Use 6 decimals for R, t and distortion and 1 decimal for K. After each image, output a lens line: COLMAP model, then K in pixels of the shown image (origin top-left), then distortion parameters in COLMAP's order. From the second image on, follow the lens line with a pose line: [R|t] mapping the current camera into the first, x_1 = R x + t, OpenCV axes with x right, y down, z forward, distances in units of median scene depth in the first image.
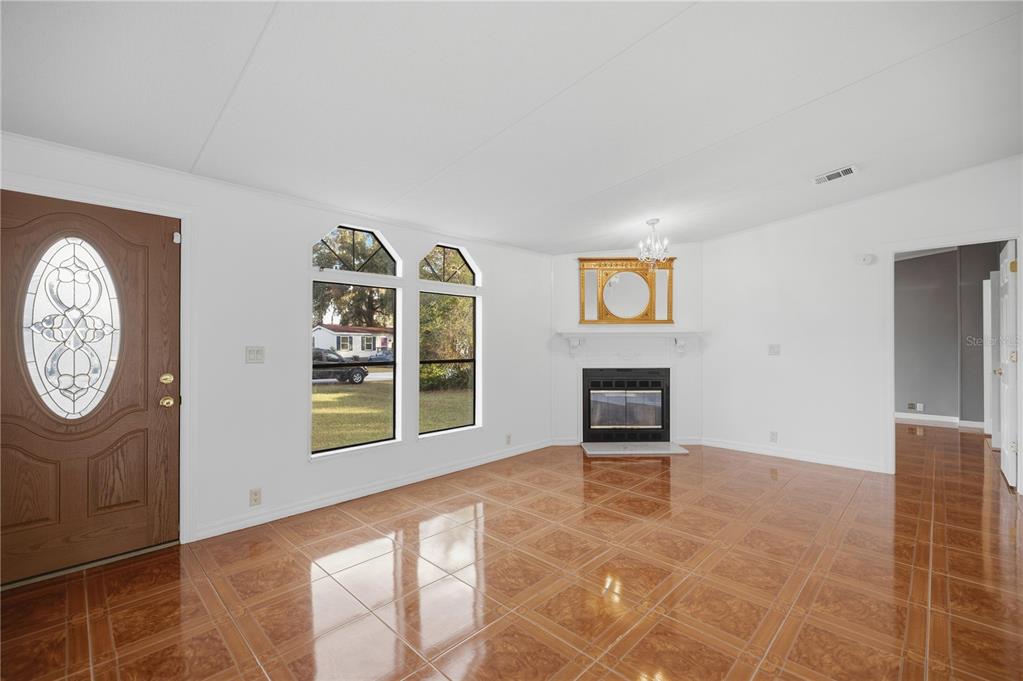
lens RADIAL K [[434.2, 0, 508.2], [0, 434.2, 341.2], [0, 0, 1]] dist [-0.000328, -0.000021]
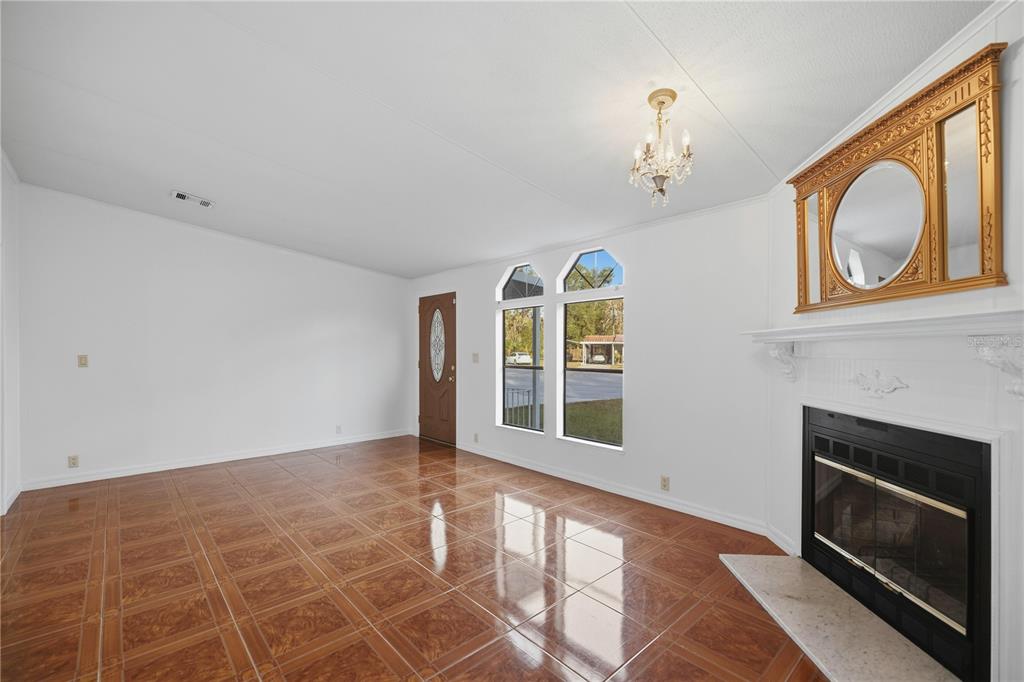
lens RADIAL K [[434.6, 0, 508.8], [0, 434.6, 346.5], [0, 0, 1]] dist [-0.000328, -0.000021]
pose [[-0.057564, -0.008111, -0.998309, 0.865606], [0.005222, 0.999951, -0.008425, 0.000254], [0.998328, -0.005698, -0.057519, 0.903040]]
